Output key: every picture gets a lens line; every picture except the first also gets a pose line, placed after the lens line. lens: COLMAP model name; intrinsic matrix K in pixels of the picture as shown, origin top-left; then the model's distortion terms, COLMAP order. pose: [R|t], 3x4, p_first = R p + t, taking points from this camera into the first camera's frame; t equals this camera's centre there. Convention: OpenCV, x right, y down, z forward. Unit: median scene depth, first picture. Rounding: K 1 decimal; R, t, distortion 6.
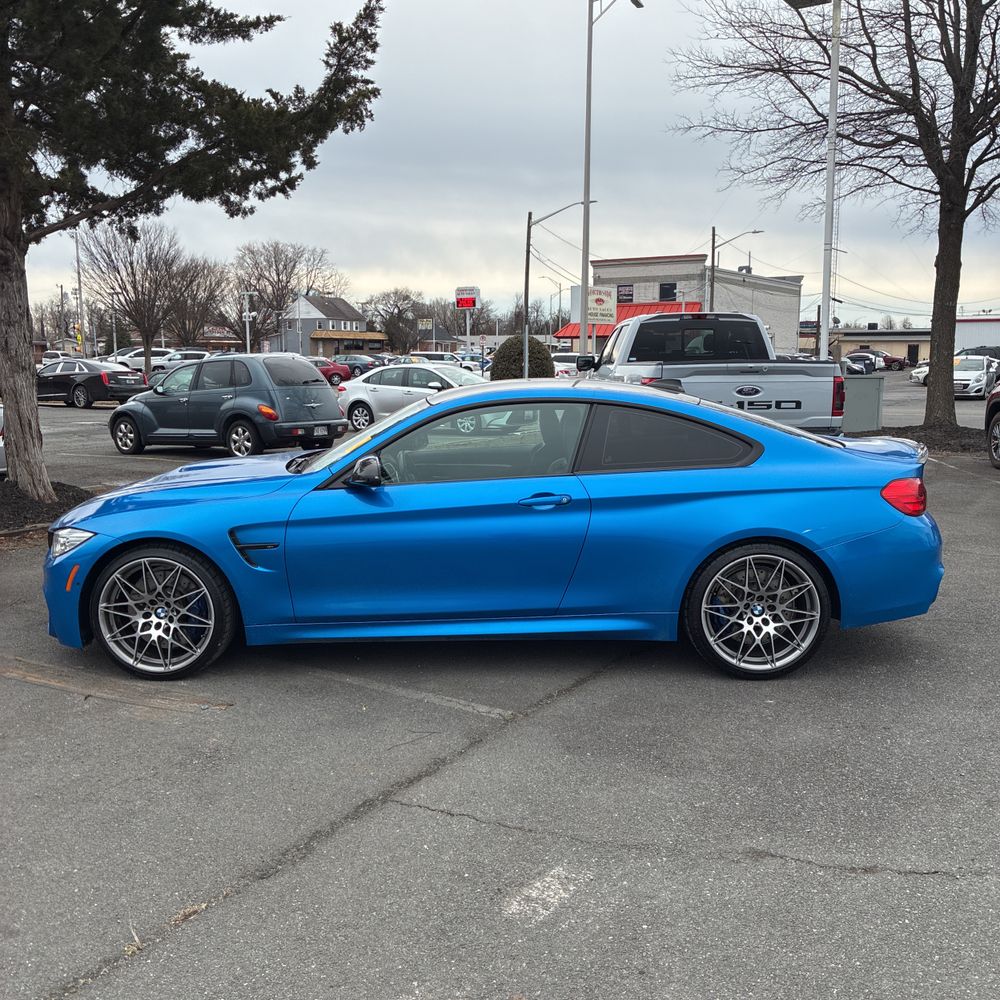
lens RADIAL K [[1010.2, 0, 510.0], [0, 1010.2, 484.6], [0, 0, 1]] dist [0.093755, -0.191596]
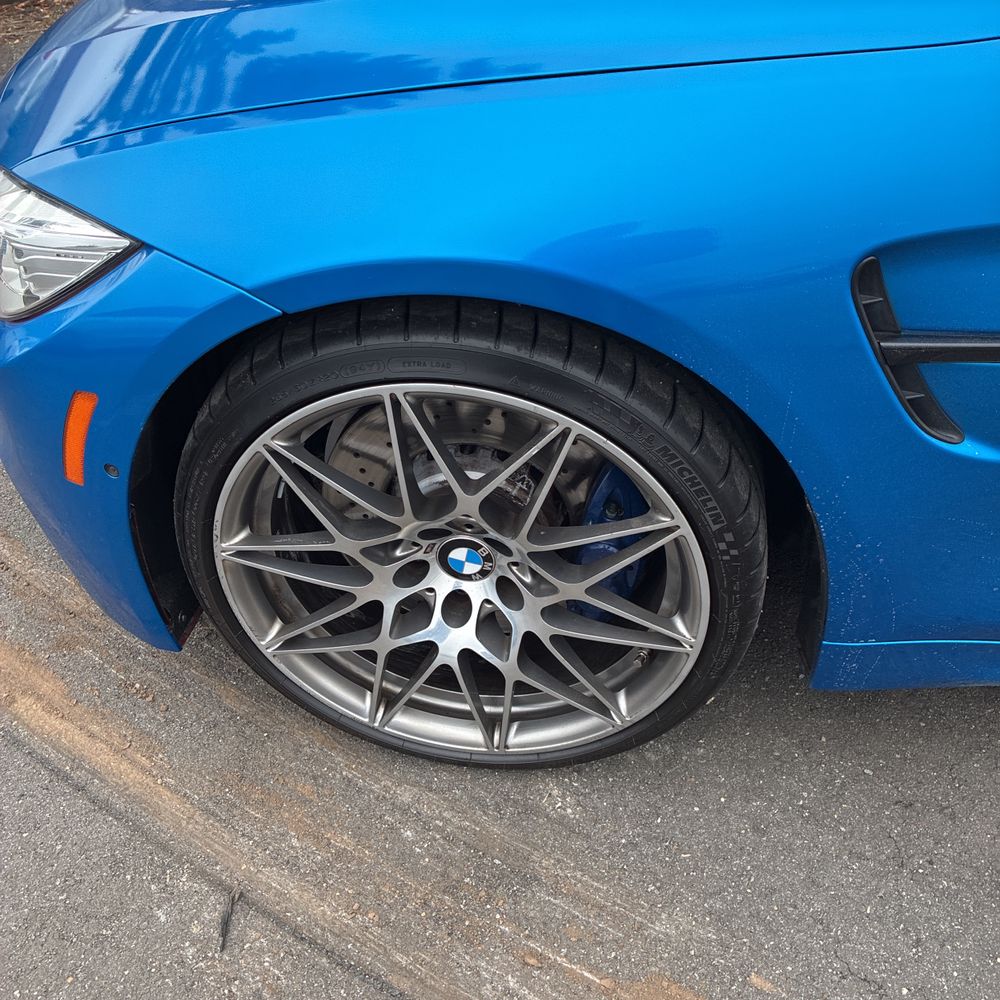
lens RADIAL K [[1005.8, 0, 498.3], [0, 1005.8, 500.2], [0, 0, 1]] dist [0.018433, 0.024391]
pose [[0.992760, 0.056466, -0.106012, -0.310564], [0.009892, 0.841172, 0.540678, -0.014623], [0.119705, -0.537812, 0.834523, 0.811328]]
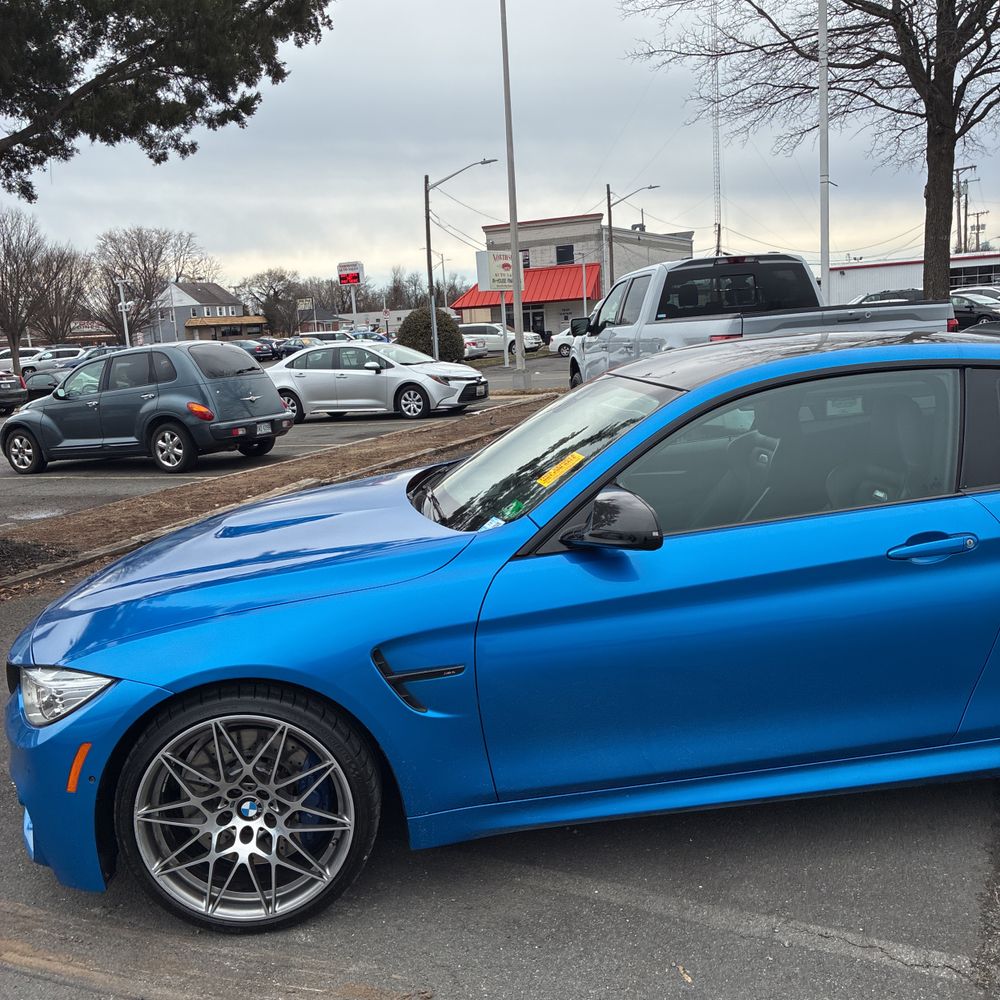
lens RADIAL K [[1009.7, 0, 494.7], [0, 1009.7, 491.3], [0, 0, 1]] dist [0.019361, 0.005274]
pose [[0.992185, -0.080019, 0.095738, -0.251115], [0.076863, 0.996384, 0.036215, -0.052249], [-0.098290, -0.028573, 0.994748, 0.456839]]
